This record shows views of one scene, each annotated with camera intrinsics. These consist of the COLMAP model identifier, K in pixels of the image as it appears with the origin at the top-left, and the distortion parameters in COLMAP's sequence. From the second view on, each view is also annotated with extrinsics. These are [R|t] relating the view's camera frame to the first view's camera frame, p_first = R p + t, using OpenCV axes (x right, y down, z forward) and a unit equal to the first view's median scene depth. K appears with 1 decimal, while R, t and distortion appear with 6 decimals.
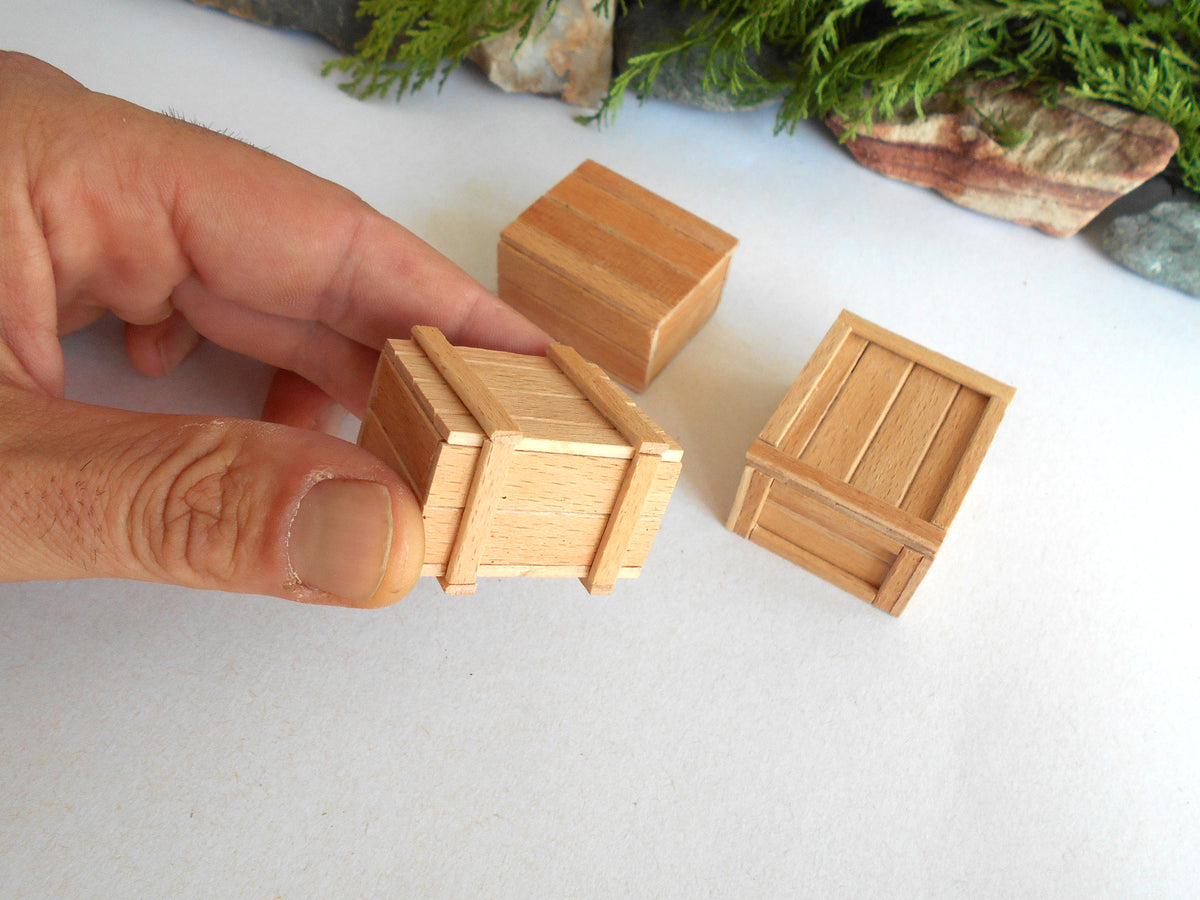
lens RADIAL K [[1038.7, 0, 603.1], [0, 1038.7, 443.7], [0, 0, 1]] dist [-0.010242, 0.013246]
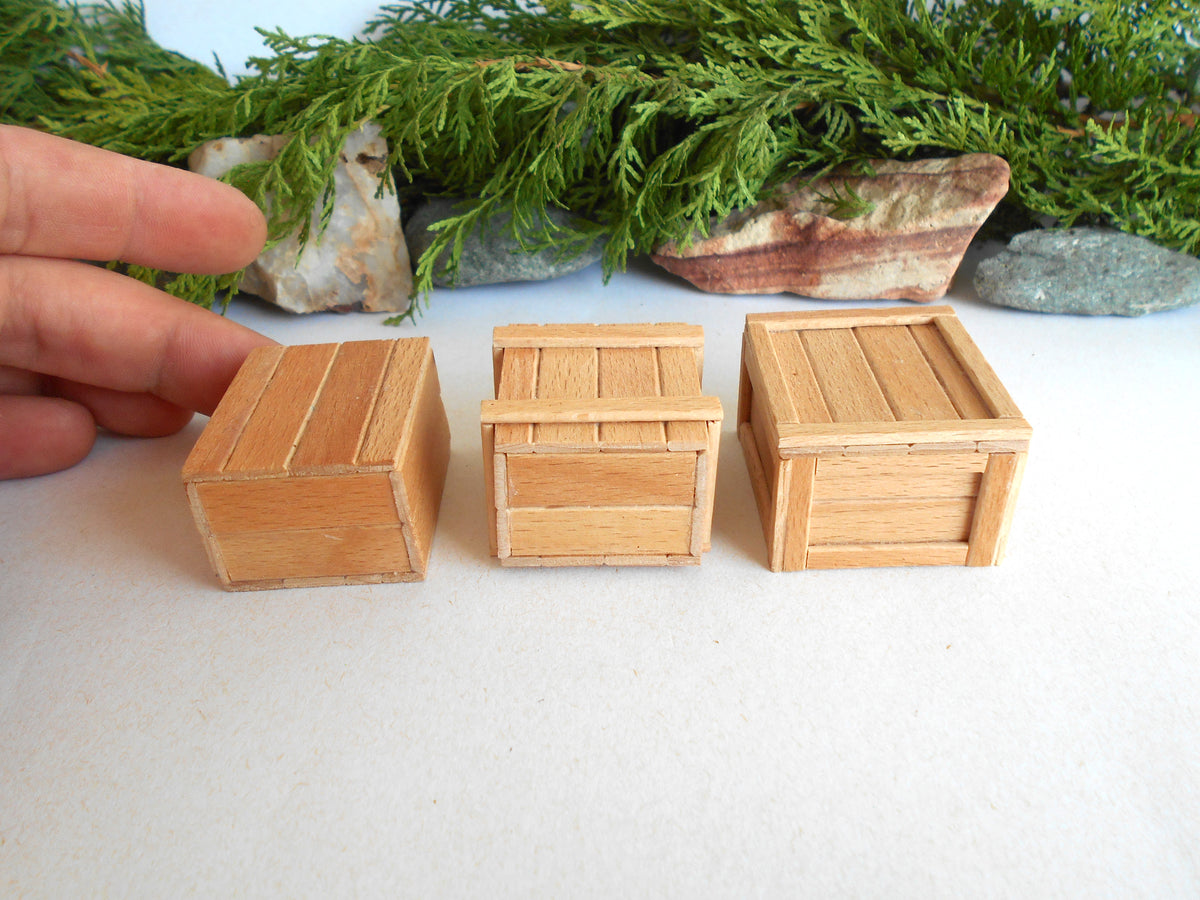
lens RADIAL K [[1038.7, 0, 601.5], [0, 1038.7, 446.0], [0, 0, 1]] dist [-0.010242, 0.013246]
pose [[0.948267, -0.252669, 0.192218, -0.052529], [0.303911, 0.897540, -0.319470, 0.129691], [-0.091804, 0.361360, 0.927896, 0.223544]]
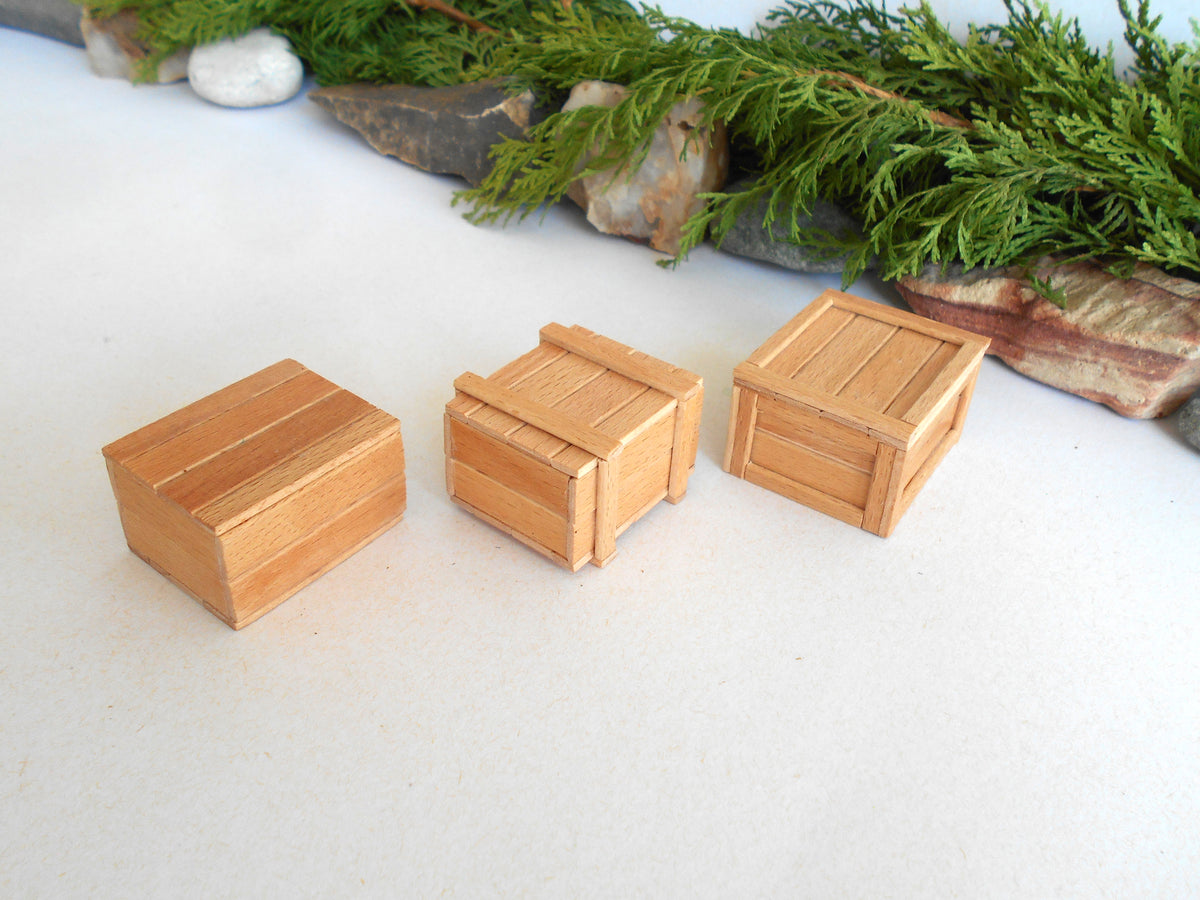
lens RADIAL K [[1038.7, 0, 604.6], [0, 1038.7, 449.0], [0, 0, 1]] dist [-0.010242, 0.013246]
pose [[0.950740, 0.150382, -0.271068, 0.263374], [-0.228134, 0.931474, -0.283394, 0.198711], [0.209876, 0.331274, 0.919897, 0.080019]]
